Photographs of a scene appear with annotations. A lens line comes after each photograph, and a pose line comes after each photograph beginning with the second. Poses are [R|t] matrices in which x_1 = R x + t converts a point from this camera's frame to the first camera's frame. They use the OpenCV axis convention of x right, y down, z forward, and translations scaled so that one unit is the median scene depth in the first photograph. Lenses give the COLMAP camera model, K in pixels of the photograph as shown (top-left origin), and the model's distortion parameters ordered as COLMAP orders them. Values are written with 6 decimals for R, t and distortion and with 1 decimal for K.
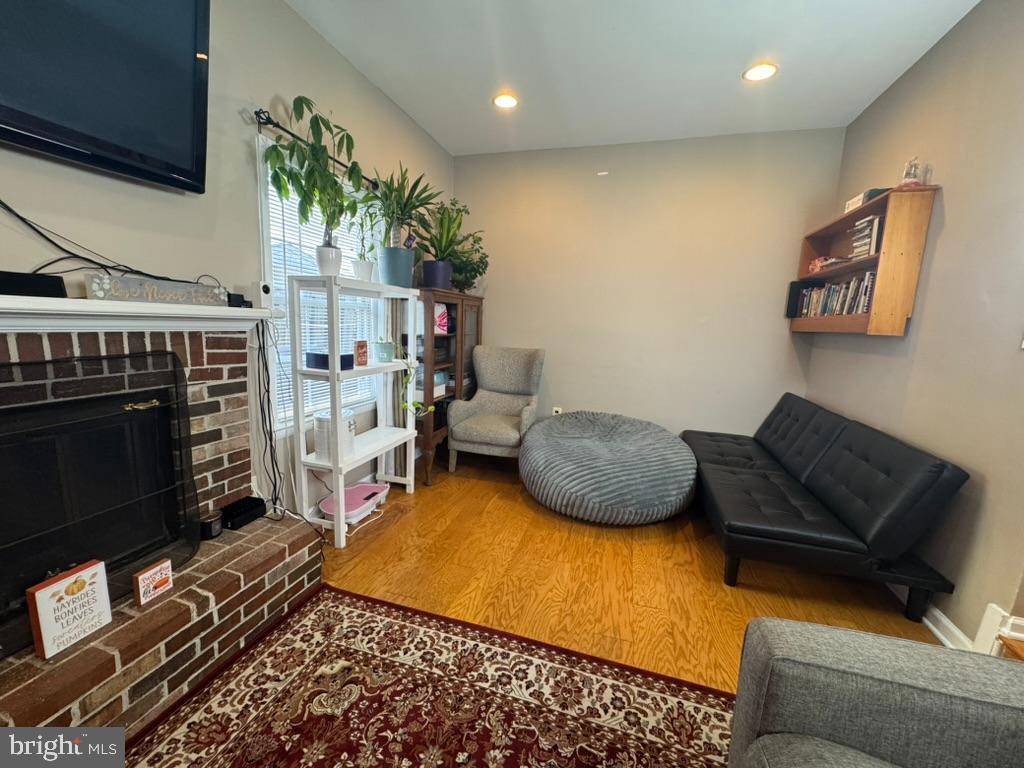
lens RADIAL K [[407.6, 0, 510.2], [0, 407.6, 383.7], [0, 0, 1]] dist [-0.001637, 0.000262]
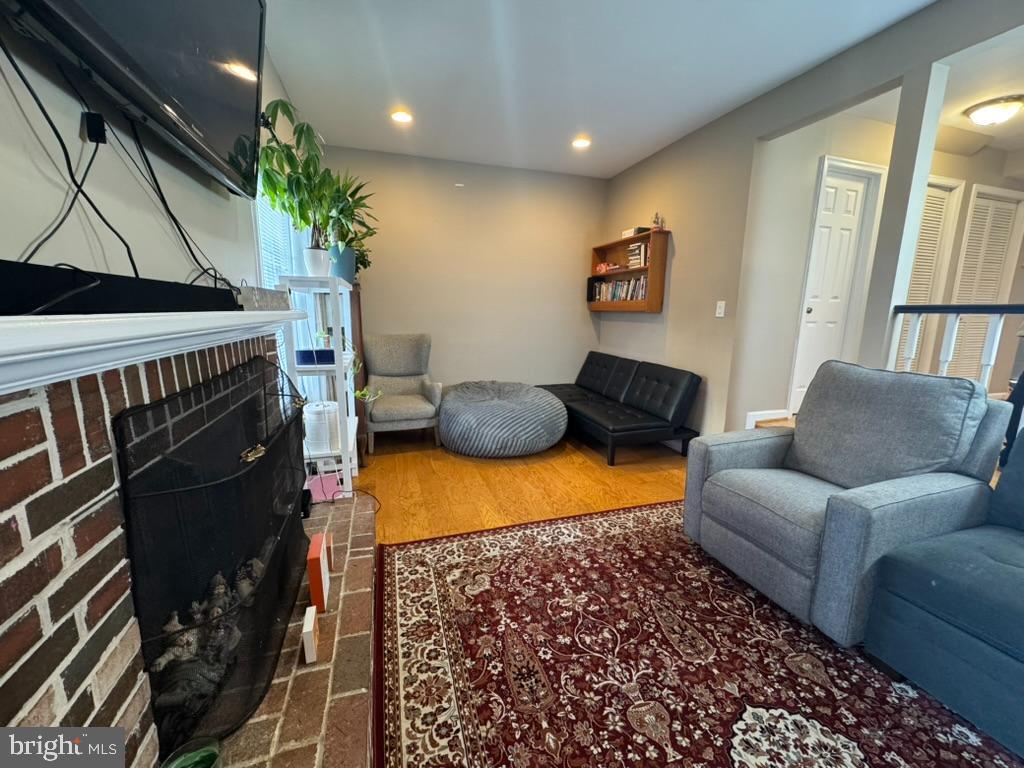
lens RADIAL K [[407.6, 0, 510.2], [0, 407.6, 383.7], [0, 0, 1]] dist [-0.001637, 0.000262]
pose [[0.827916, -0.134508, 0.544483, -0.846674], [0.109775, 0.990901, 0.077870, -0.019506], [-0.550003, -0.004699, 0.835149, -0.212737]]
